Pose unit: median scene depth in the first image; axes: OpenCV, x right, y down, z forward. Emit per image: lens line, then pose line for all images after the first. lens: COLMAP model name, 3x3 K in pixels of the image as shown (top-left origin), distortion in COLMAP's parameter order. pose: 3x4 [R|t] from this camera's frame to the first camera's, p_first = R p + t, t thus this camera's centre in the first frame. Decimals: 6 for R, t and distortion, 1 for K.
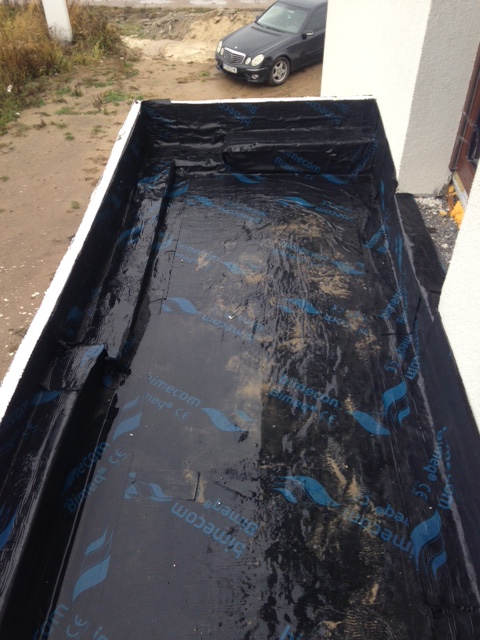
lens RADIAL K [[607.9, 0, 243.5], [0, 607.9, 319.9], [0, 0, 1]] dist [0.306075, -0.489260]
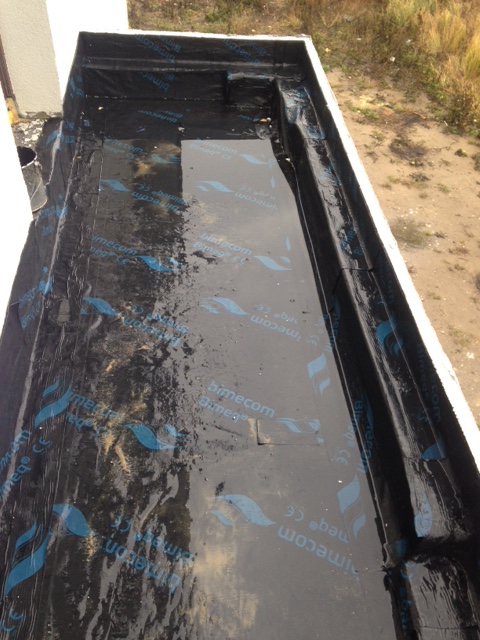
lens RADIAL K [[607.9, 0, 243.5], [0, 607.9, 319.9], [0, 0, 1]] dist [0.306075, -0.489260]
pose [[-0.990232, 0.052570, -0.129142, 0.077410], [-0.124674, 0.080877, 0.988896, -0.805459], [0.062431, 0.995337, -0.073533, 0.886793]]
